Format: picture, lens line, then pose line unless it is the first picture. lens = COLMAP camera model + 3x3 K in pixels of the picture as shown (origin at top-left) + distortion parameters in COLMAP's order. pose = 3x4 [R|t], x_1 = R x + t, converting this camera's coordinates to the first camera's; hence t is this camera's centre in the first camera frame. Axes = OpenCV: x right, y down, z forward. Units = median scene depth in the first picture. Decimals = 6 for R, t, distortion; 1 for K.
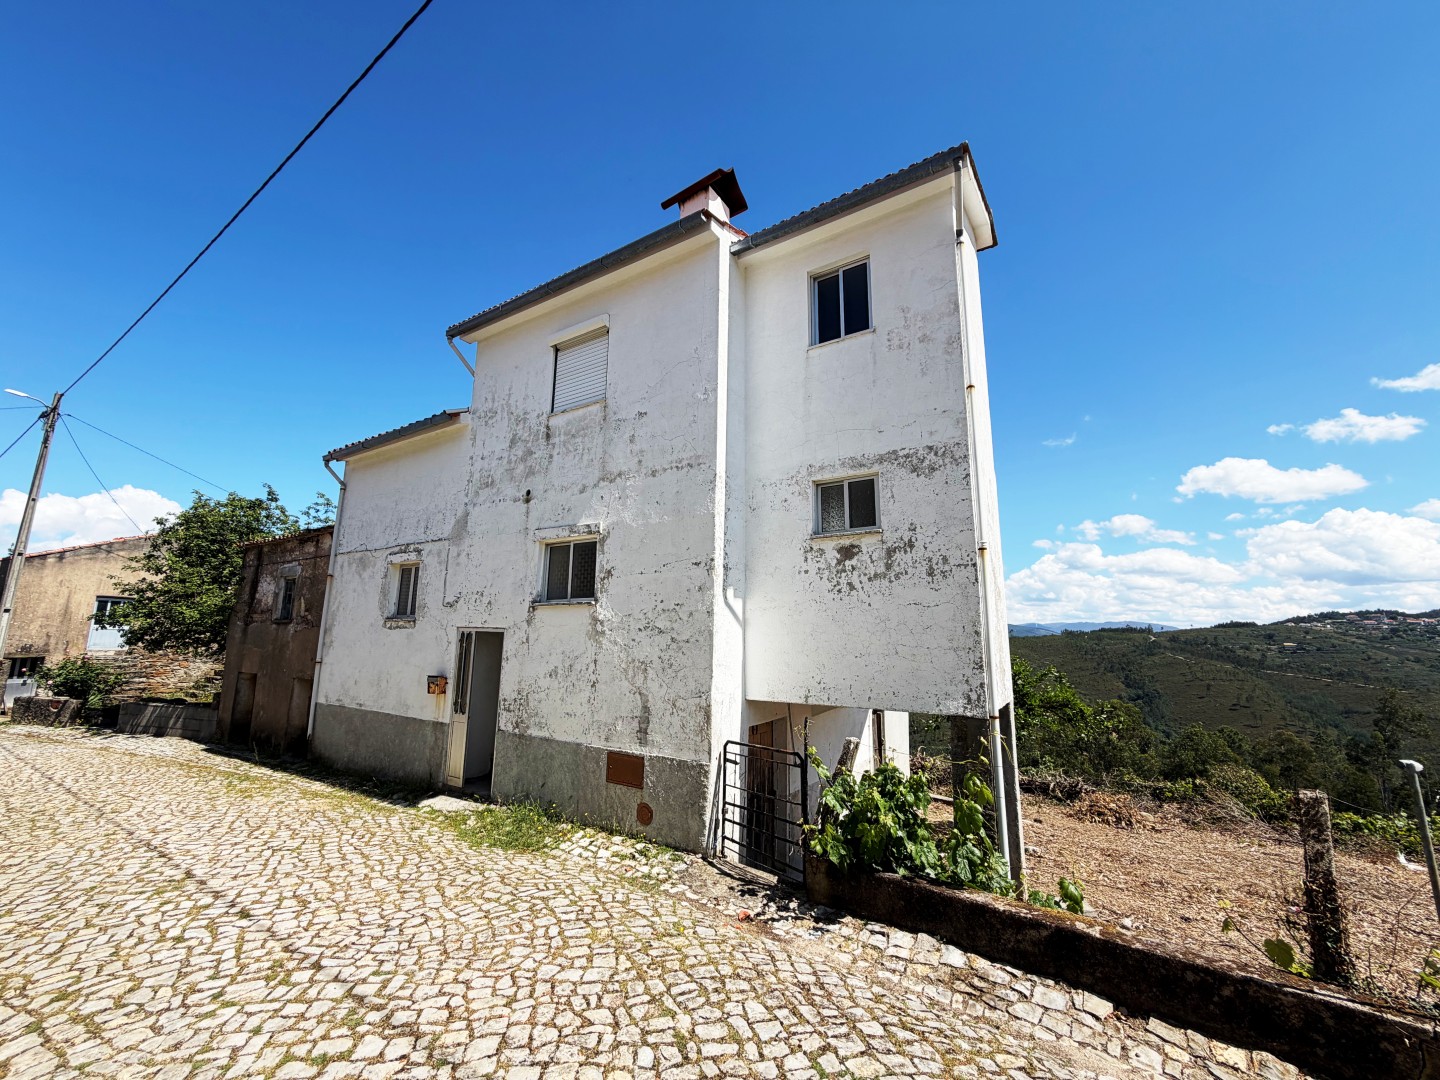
lens RADIAL K [[574.4, 0, 718.7], [0, 574.4, 543.5], [0, 0, 1]] dist [0.000489, 0.000262]
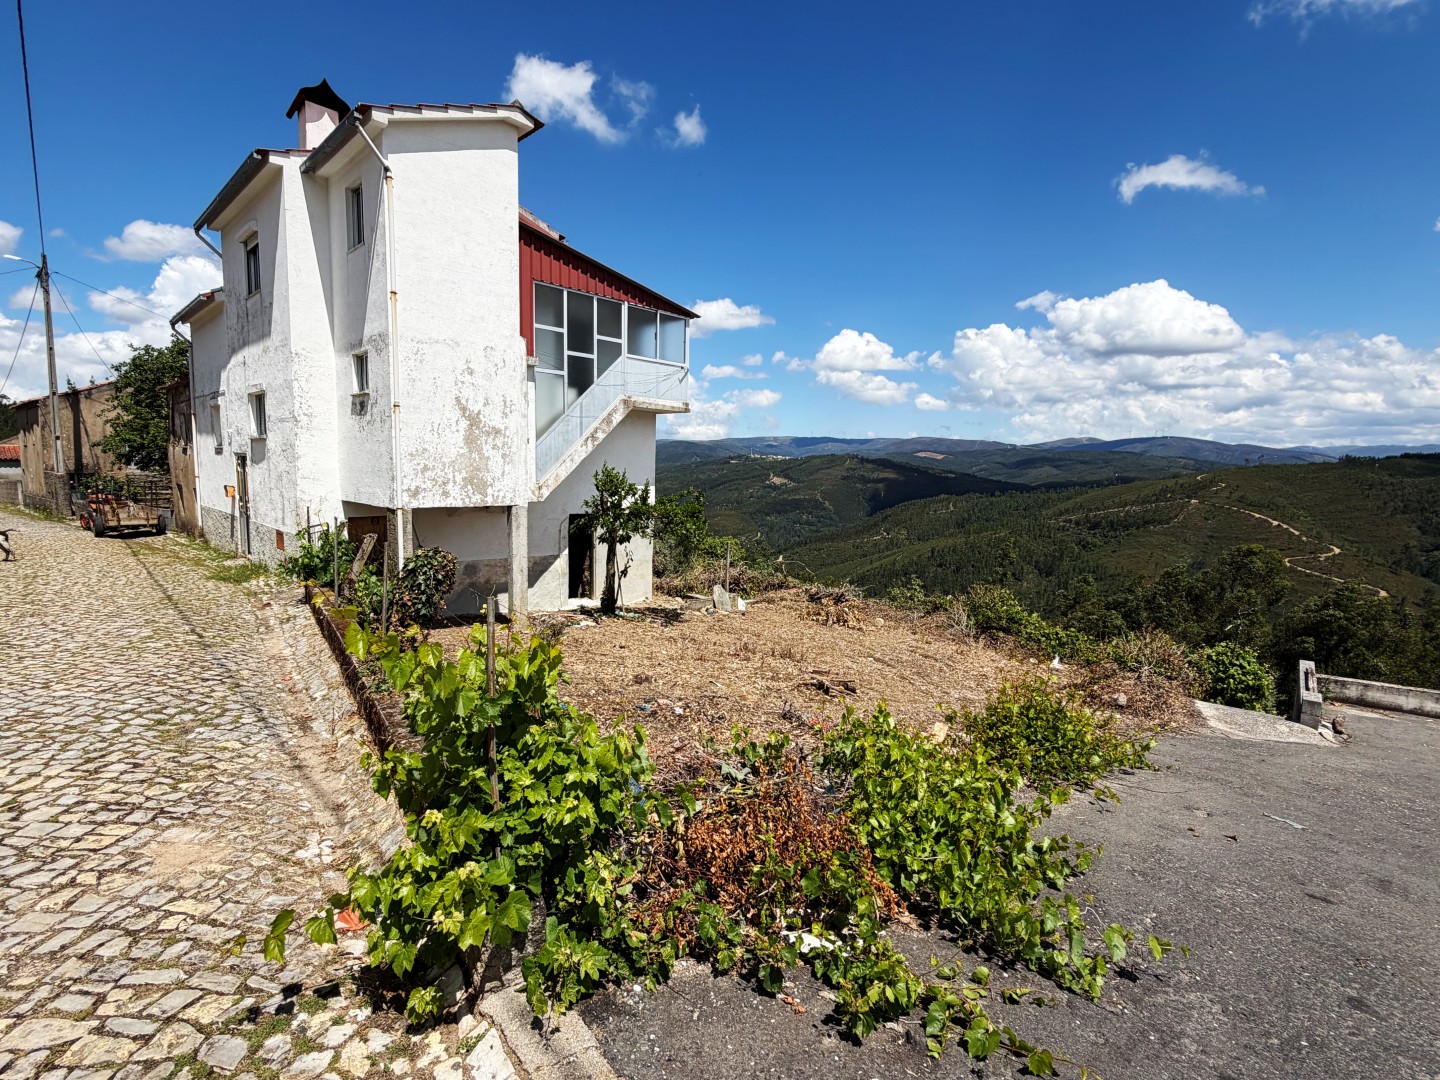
lens RADIAL K [[681.7, 0, 725.3], [0, 681.7, 536.7], [0, 0, 1]] dist [0.001825, -0.001590]
pose [[0.980078, 0.028534, -0.196553, 1.301148], [0.025111, 0.963881, 0.265146, -0.086759], [0.197019, -0.264799, 0.943962, -0.513607]]
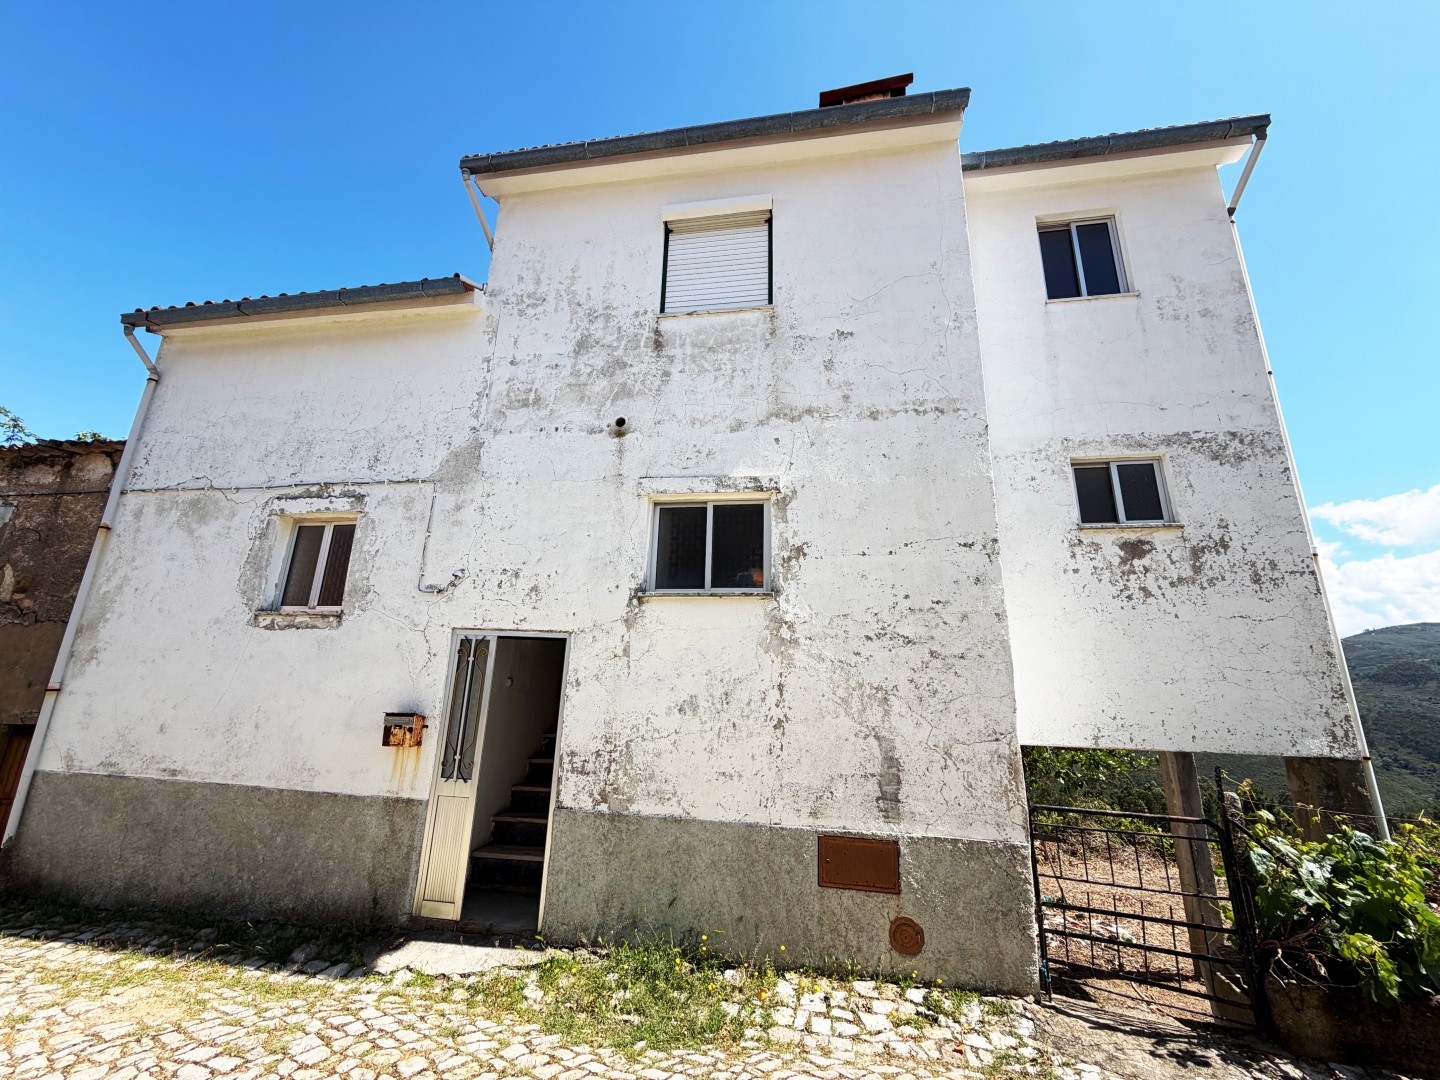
lens RADIAL K [[574.4, 0, 723.8], [0, 574.4, 542.4], [0, 0, 1]] dist [0.000489, 0.000262]
pose [[0.921025, 0.110066, 0.373628, -0.506082], [-0.081509, 0.992469, -0.091442, 0.106297], [-0.380879, 0.053767, 0.923060, 0.416636]]
